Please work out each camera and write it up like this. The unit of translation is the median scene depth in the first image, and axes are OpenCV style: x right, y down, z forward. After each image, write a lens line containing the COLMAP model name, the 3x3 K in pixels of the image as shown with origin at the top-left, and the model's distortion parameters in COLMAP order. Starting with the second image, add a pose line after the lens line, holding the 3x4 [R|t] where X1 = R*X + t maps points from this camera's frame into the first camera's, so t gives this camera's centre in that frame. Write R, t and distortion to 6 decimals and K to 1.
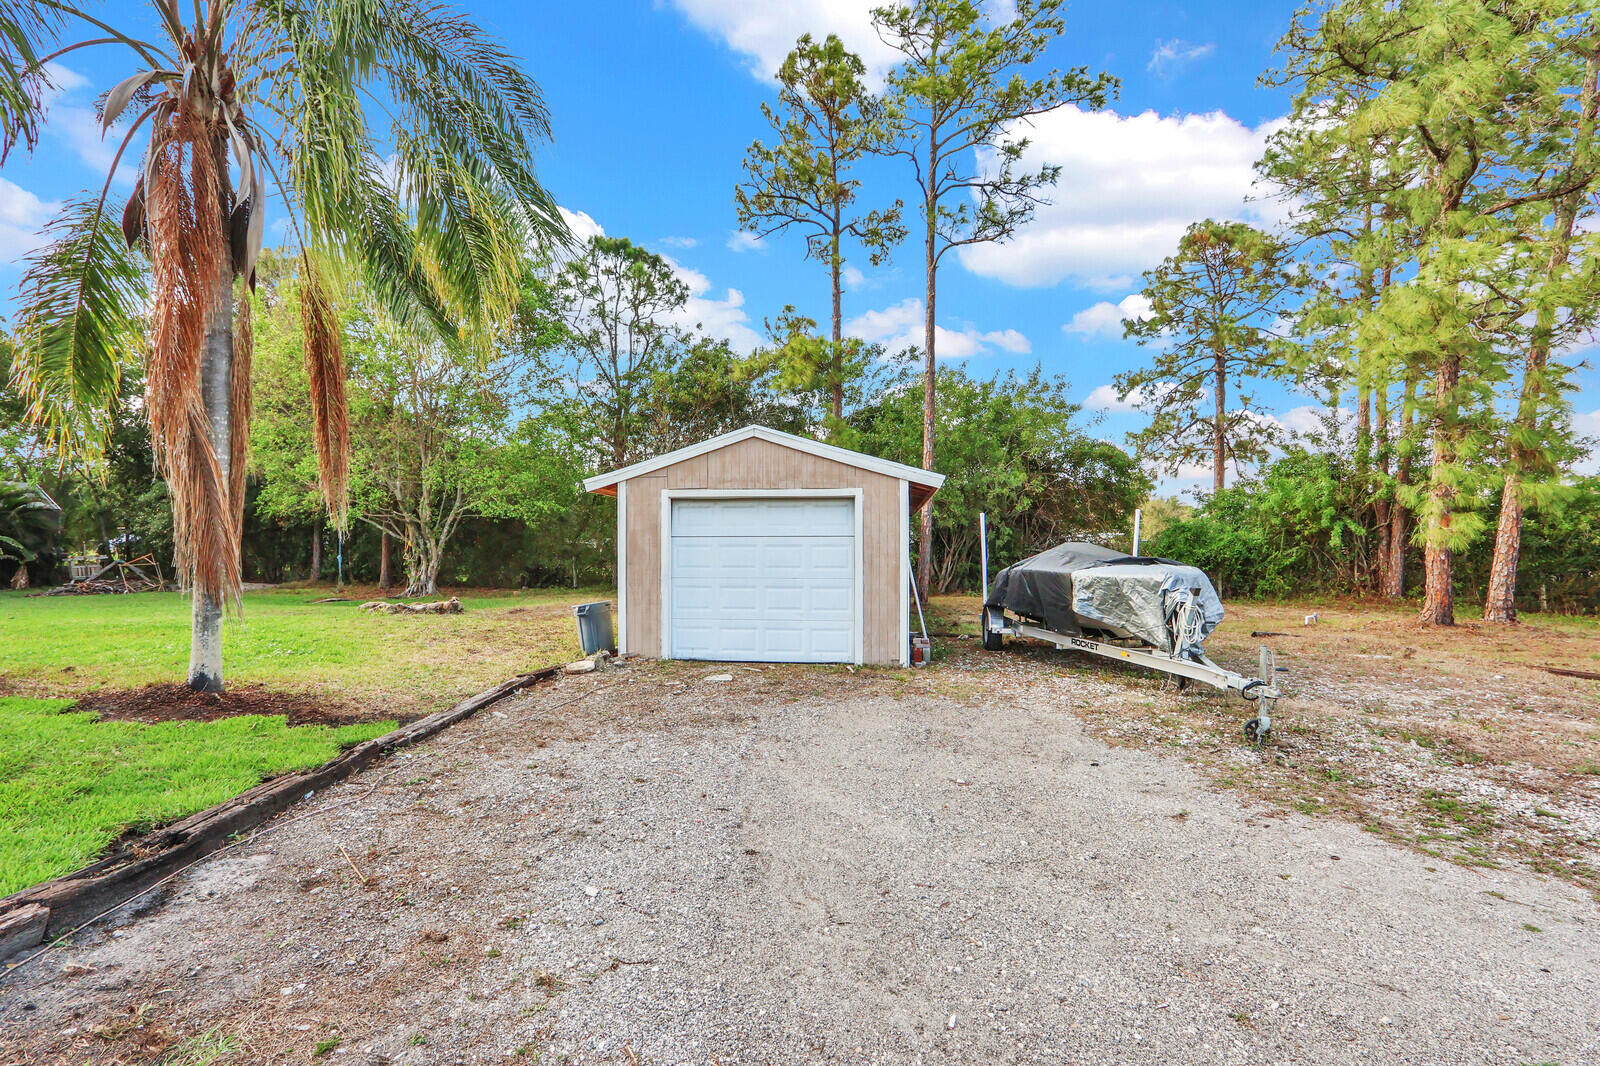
lens RADIAL K [[769.5, 0, 799.1], [0, 769.5, 537.9], [0, 0, 1]] dist [0.000391, 0.000181]
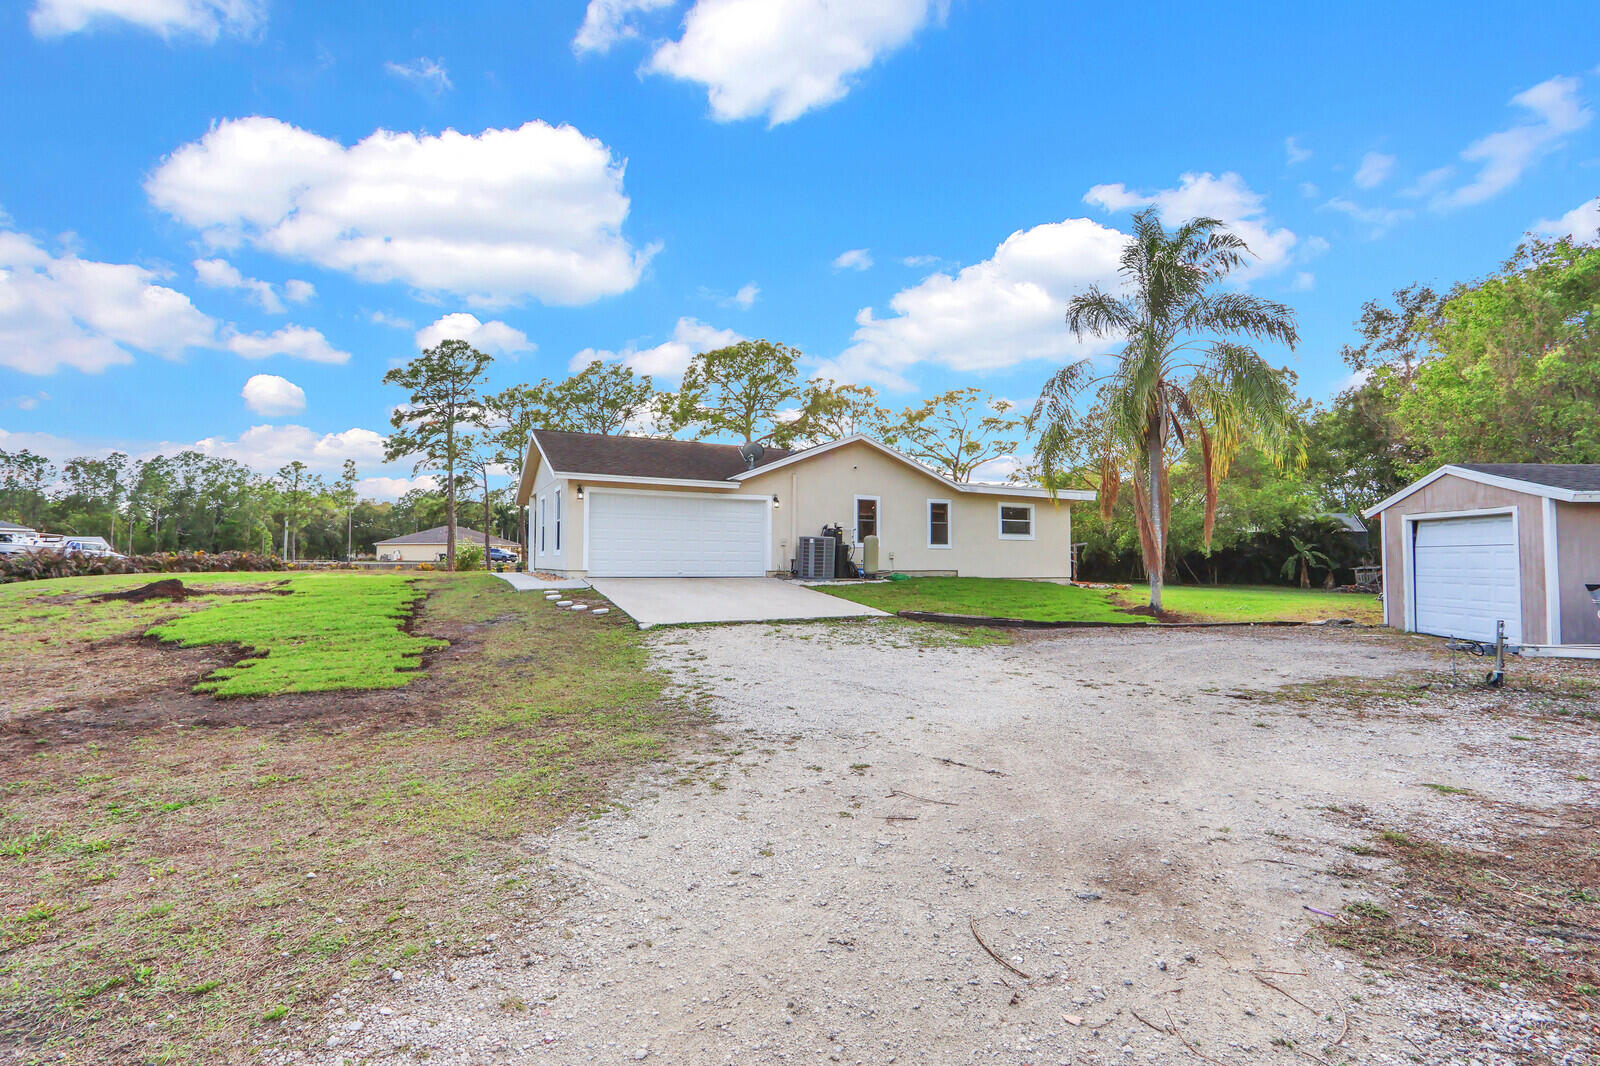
lens RADIAL K [[769.5, 0, 800.2], [0, 769.5, 536.2], [0, 0, 1]] dist [0.000391, 0.000181]
pose [[0.038252, -0.028938, -0.998849, 1.247578], [0.005120, 0.999573, -0.028763, 0.014386], [0.999255, -0.004013, 0.038384, -0.200846]]
